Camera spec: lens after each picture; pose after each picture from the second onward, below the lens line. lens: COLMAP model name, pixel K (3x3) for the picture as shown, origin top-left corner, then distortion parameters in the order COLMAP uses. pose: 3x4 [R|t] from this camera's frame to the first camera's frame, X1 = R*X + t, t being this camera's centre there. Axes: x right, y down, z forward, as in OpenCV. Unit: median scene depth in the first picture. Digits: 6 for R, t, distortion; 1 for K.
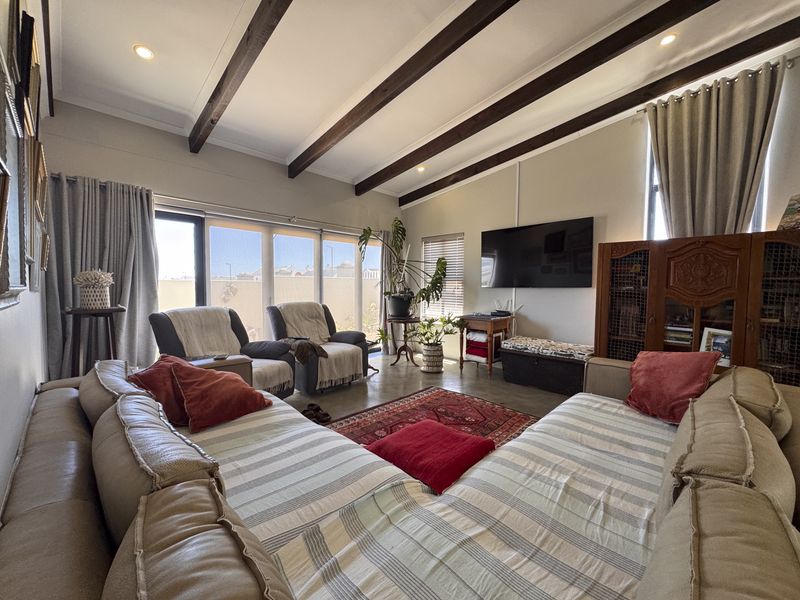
lens RADIAL K [[318.8, 0, 400.0], [0, 318.8, 300.0], [0, 0, 1]] dist [-0.001888, 0.000323]
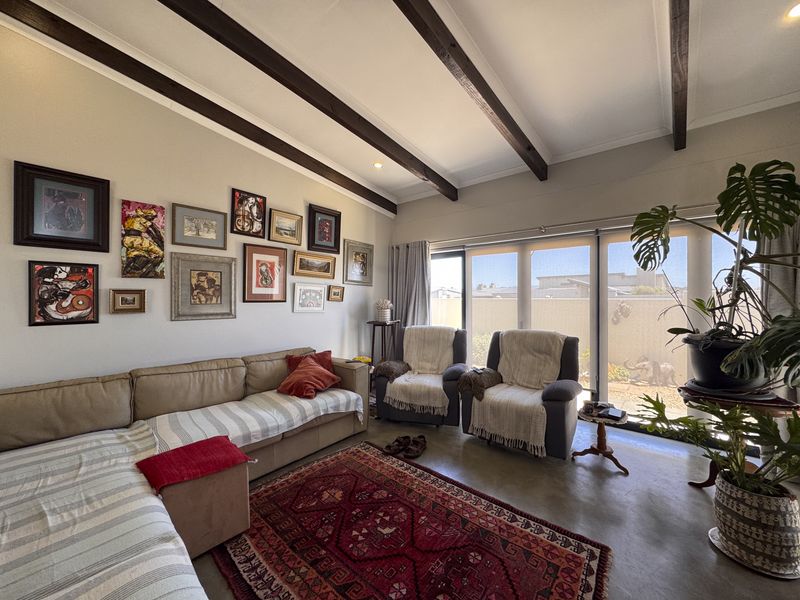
lens RADIAL K [[318.8, 0, 400.0], [0, 318.8, 300.0], [0, 0, 1]] dist [-0.001888, 0.000323]
pose [[0.053369, 0.004390, -0.998565, 0.538113], [-0.044399, 0.999012, 0.002019, -0.065027], [0.997587, 0.044227, 0.053512, 0.686062]]
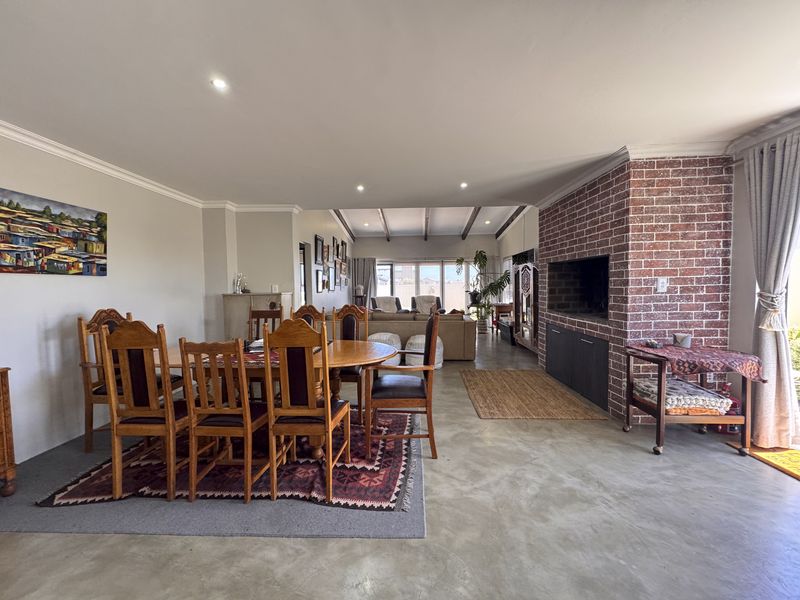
lens RADIAL K [[318.8, 0, 400.0], [0, 318.8, 300.0], [0, 0, 1]] dist [-0.001888, 0.000323]
pose [[0.665826, 0.018095, -0.745887, 1.420315], [-0.023738, 0.999714, 0.003062, 0.044577], [0.745729, 0.015667, 0.666065, -0.738171]]
